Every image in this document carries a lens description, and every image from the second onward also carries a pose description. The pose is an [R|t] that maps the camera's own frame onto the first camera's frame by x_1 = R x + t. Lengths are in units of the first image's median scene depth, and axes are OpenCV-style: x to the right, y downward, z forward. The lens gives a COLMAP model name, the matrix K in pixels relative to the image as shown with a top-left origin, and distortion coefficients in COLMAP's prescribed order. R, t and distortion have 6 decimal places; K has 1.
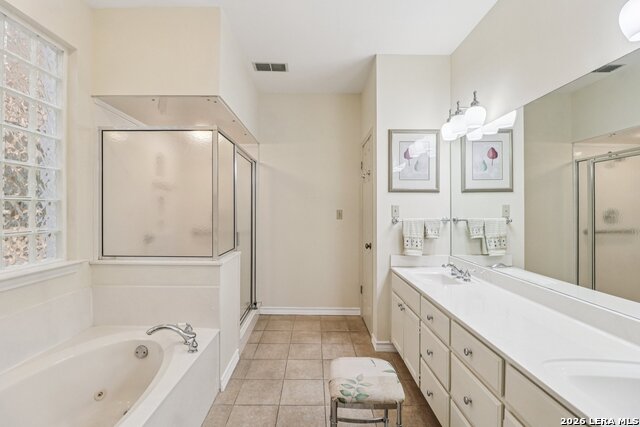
lens RADIAL K [[299.6, 0, 315.8], [0, 299.6, 210.7], [0, 0, 1]] dist [-0.014224, -0.006346]
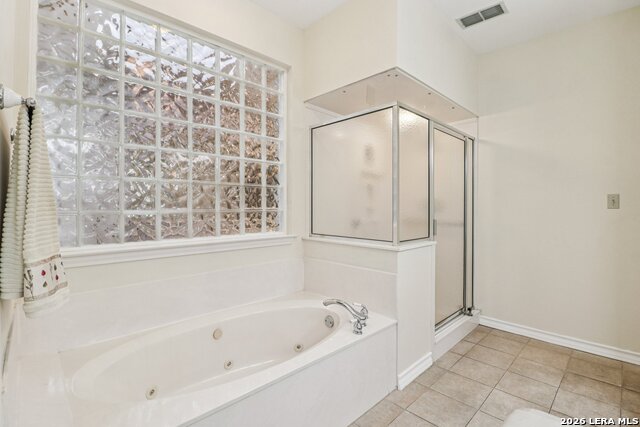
lens RADIAL K [[299.6, 0, 317.2], [0, 299.6, 209.7], [0, 0, 1]] dist [-0.014224, -0.006346]
pose [[0.683642, 0.002035, -0.729815, 0.143741], [-0.004088, 0.999991, -0.001042, 0.046630], [0.729807, 0.003696, 0.683644, 0.154867]]
